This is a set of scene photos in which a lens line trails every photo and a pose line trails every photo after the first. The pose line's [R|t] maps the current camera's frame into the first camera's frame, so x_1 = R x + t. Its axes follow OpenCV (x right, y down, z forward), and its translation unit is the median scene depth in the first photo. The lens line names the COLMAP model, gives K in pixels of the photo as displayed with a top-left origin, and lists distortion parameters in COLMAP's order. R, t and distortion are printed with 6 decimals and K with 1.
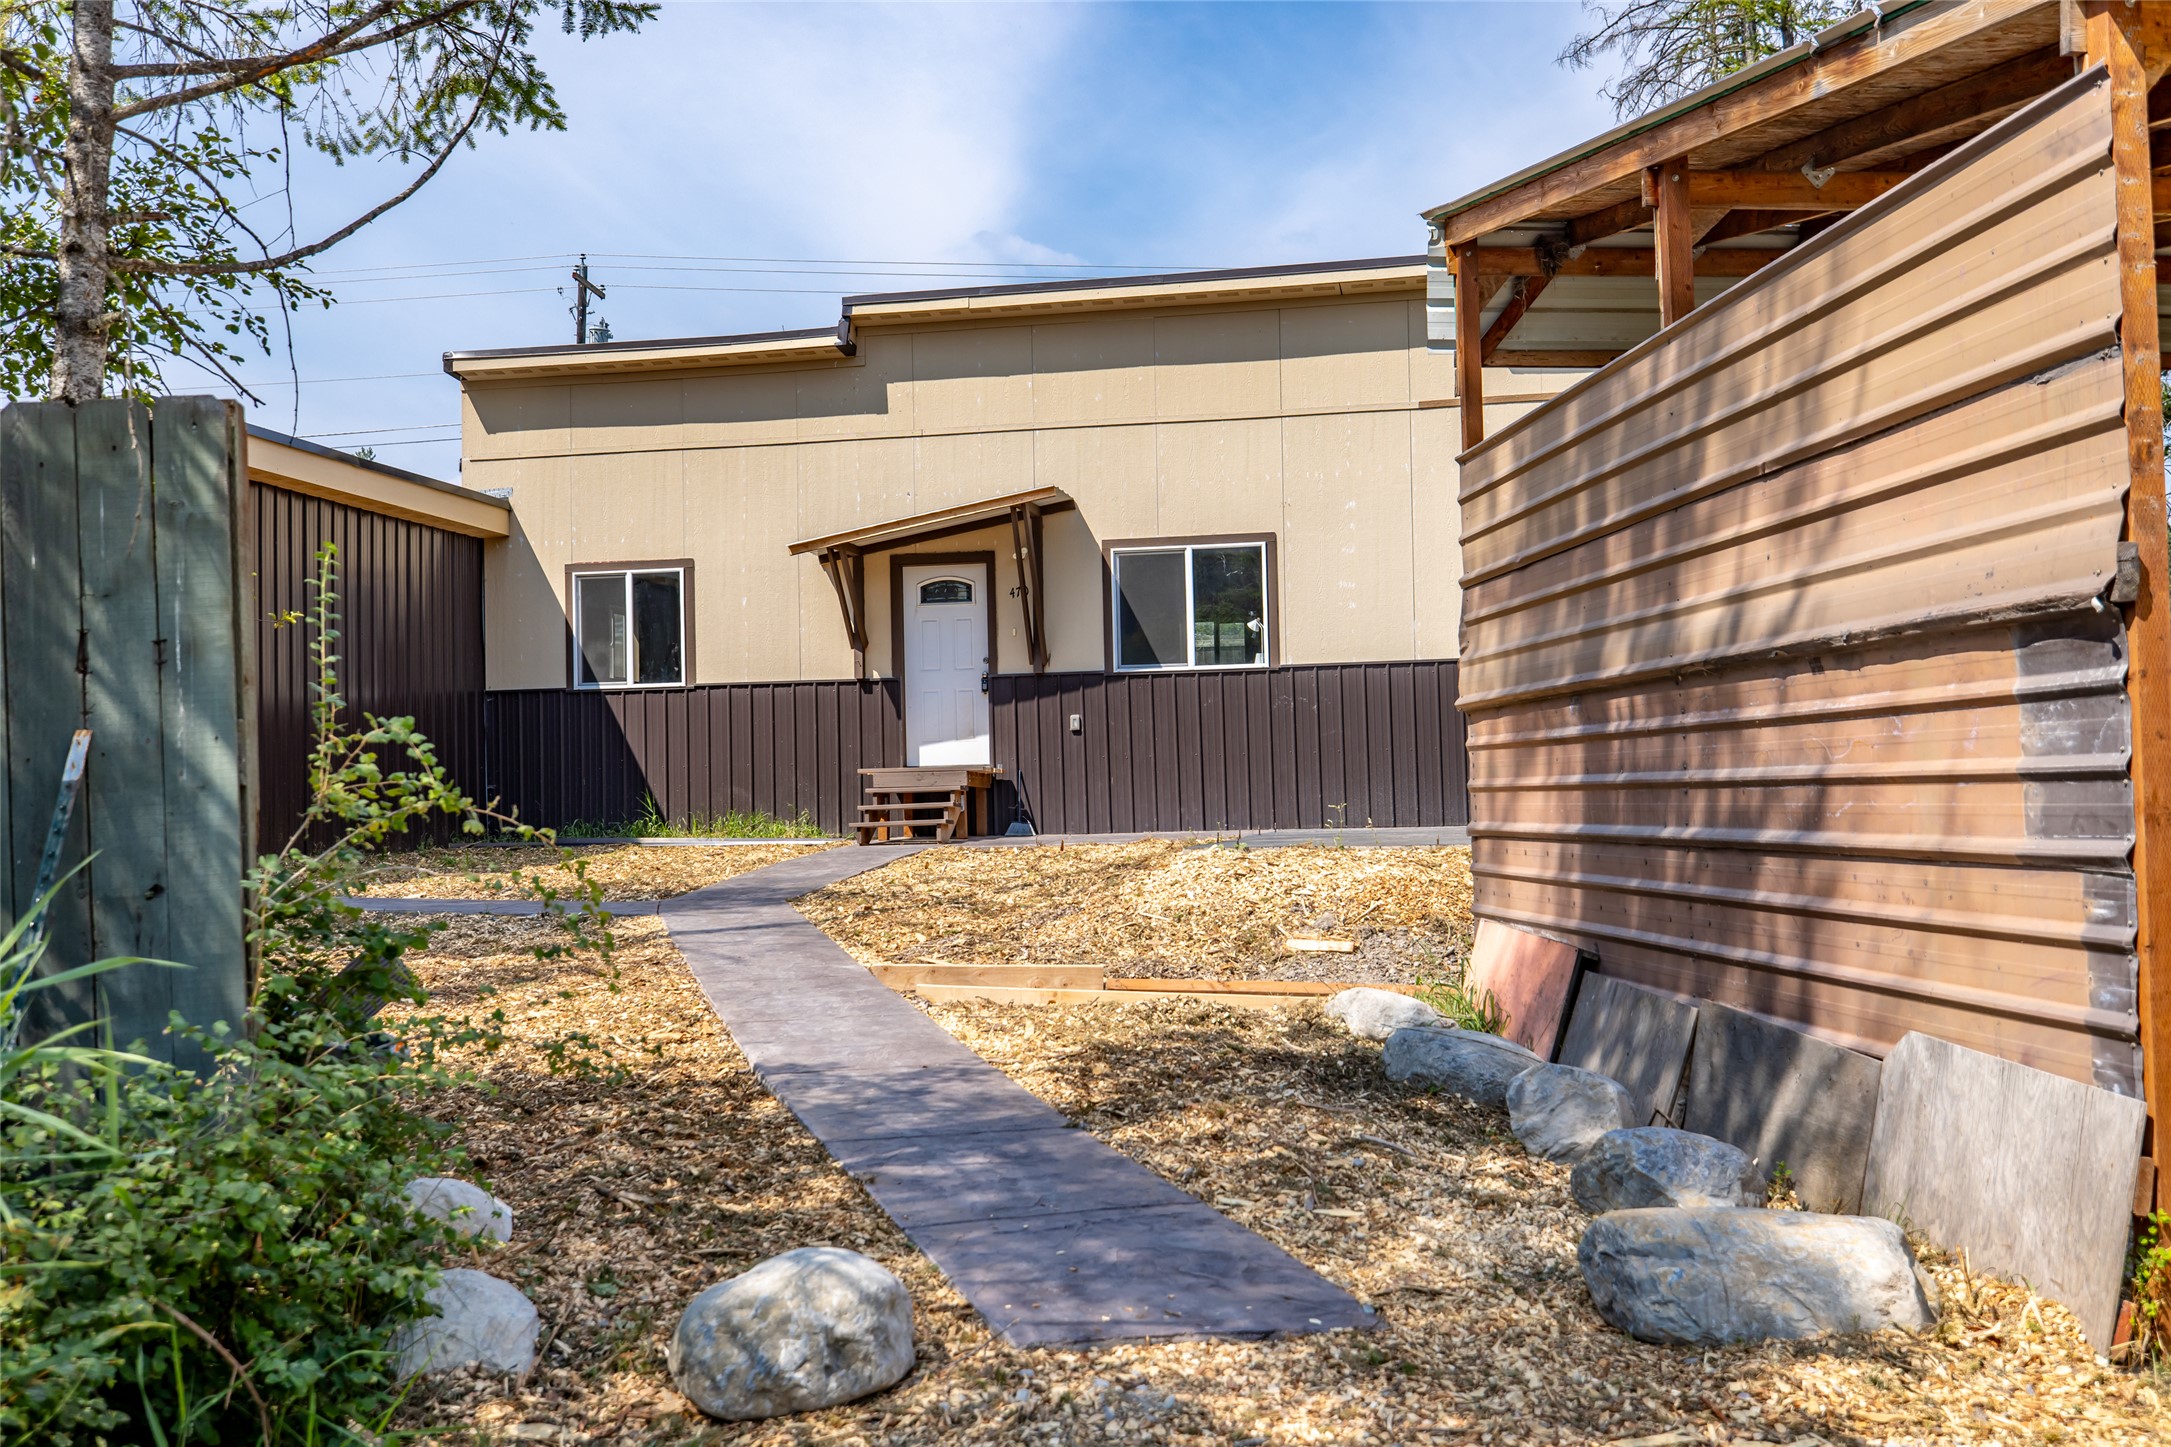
lens RADIAL K [[2148.7, 0, 1085.5], [0, 2148.7, 723.5], [0, 0, 1]] dist [0.001911, 0.005829]
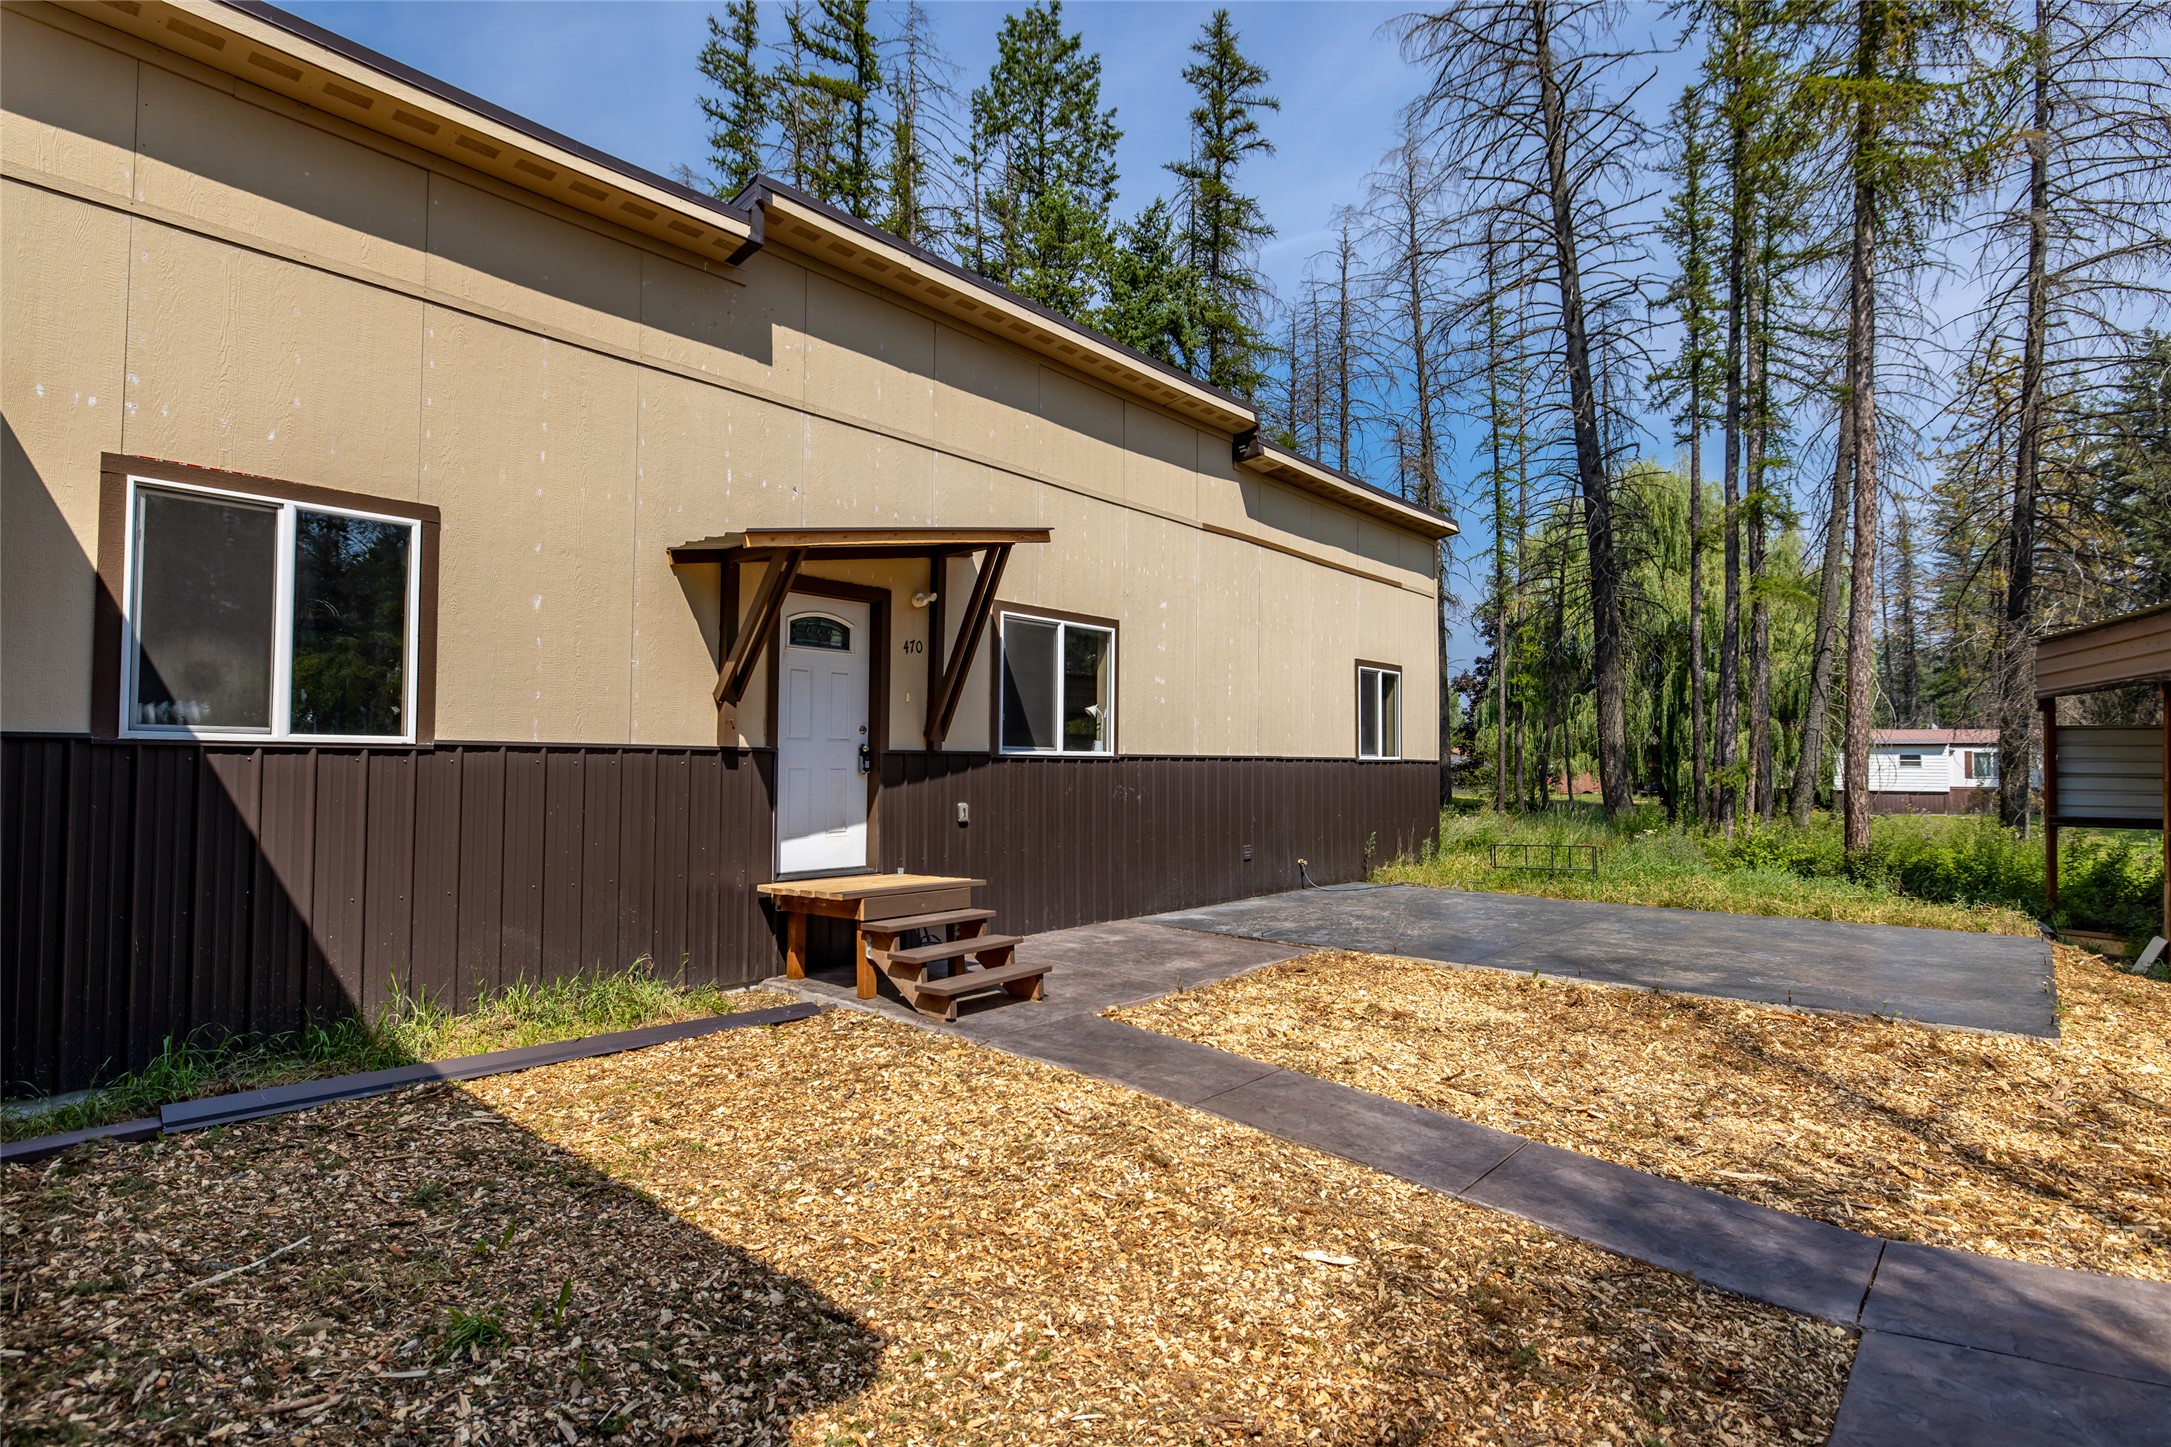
lens RADIAL K [[1096.6, 0, 1085.4], [0, 1096.6, 726.7], [0, 0, 1]] dist [-0.000645, 0.000326]
pose [[0.488523, 0.054897, 0.870822, -0.336145], [-0.046213, 0.998246, -0.037005, -0.019018], [-0.871326, -0.022166, 0.490204, 0.715031]]
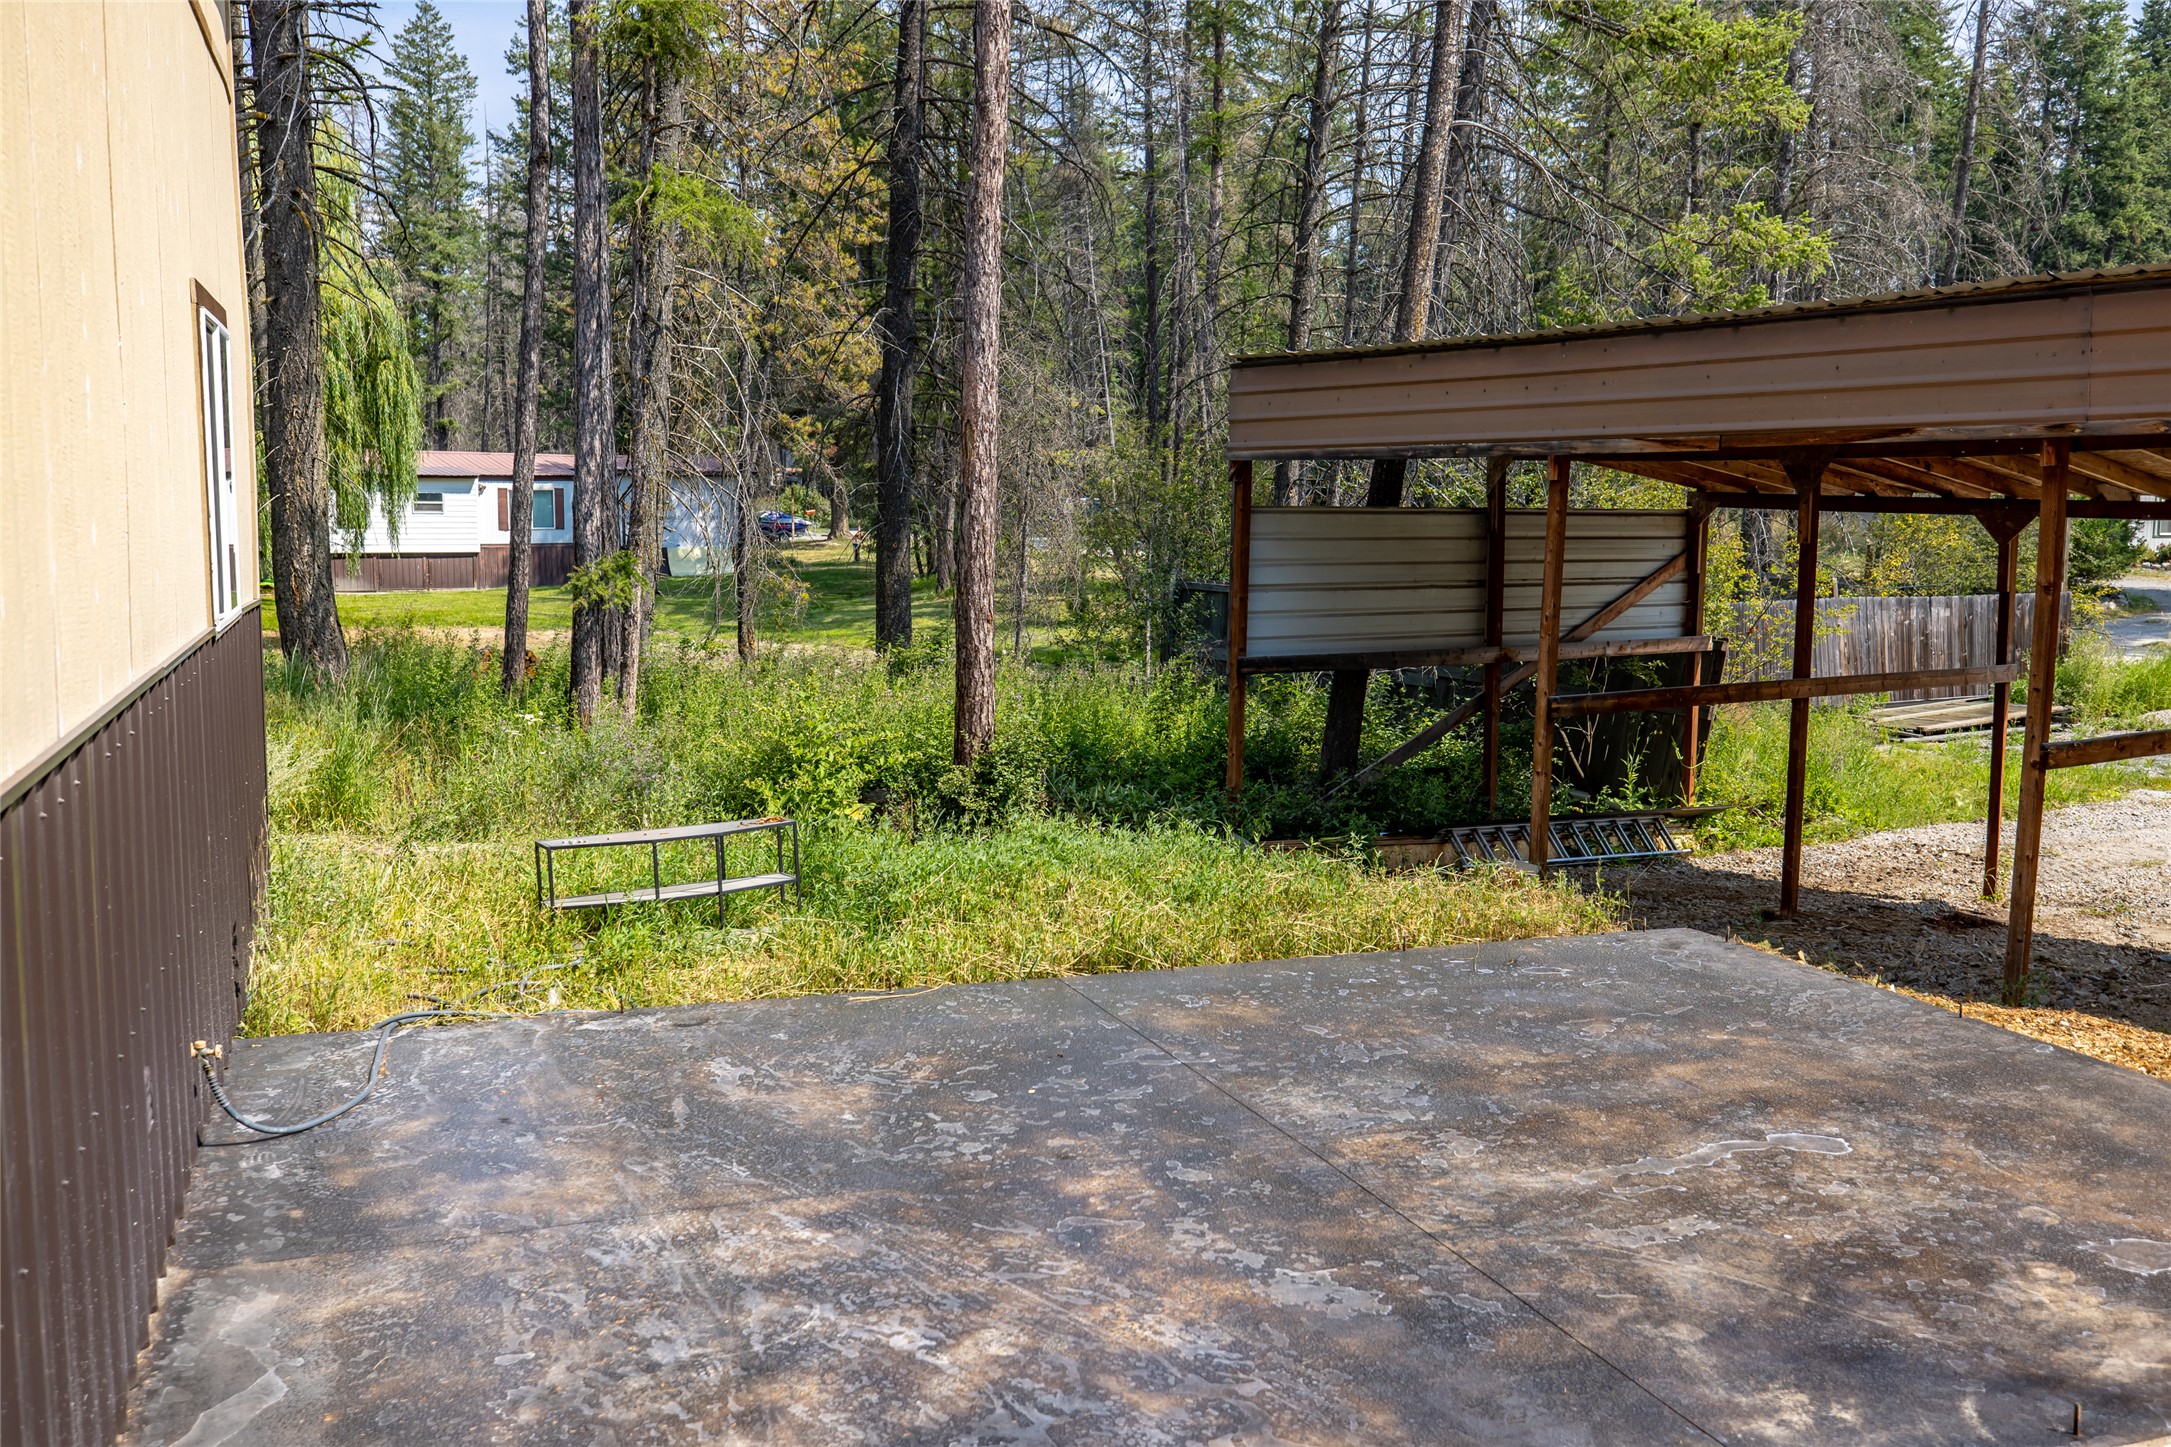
lens RADIAL K [[1956.0, 0, 1085.5], [0, 1956.0, 723.5], [0, 0, 1]] dist [0.011552, -0.005707]
pose [[-0.512964, -0.077798, 0.854877, -0.079465], [-0.024570, 0.996807, 0.075972, -0.042650], [-0.858058, 0.017967, -0.513238, 0.919004]]
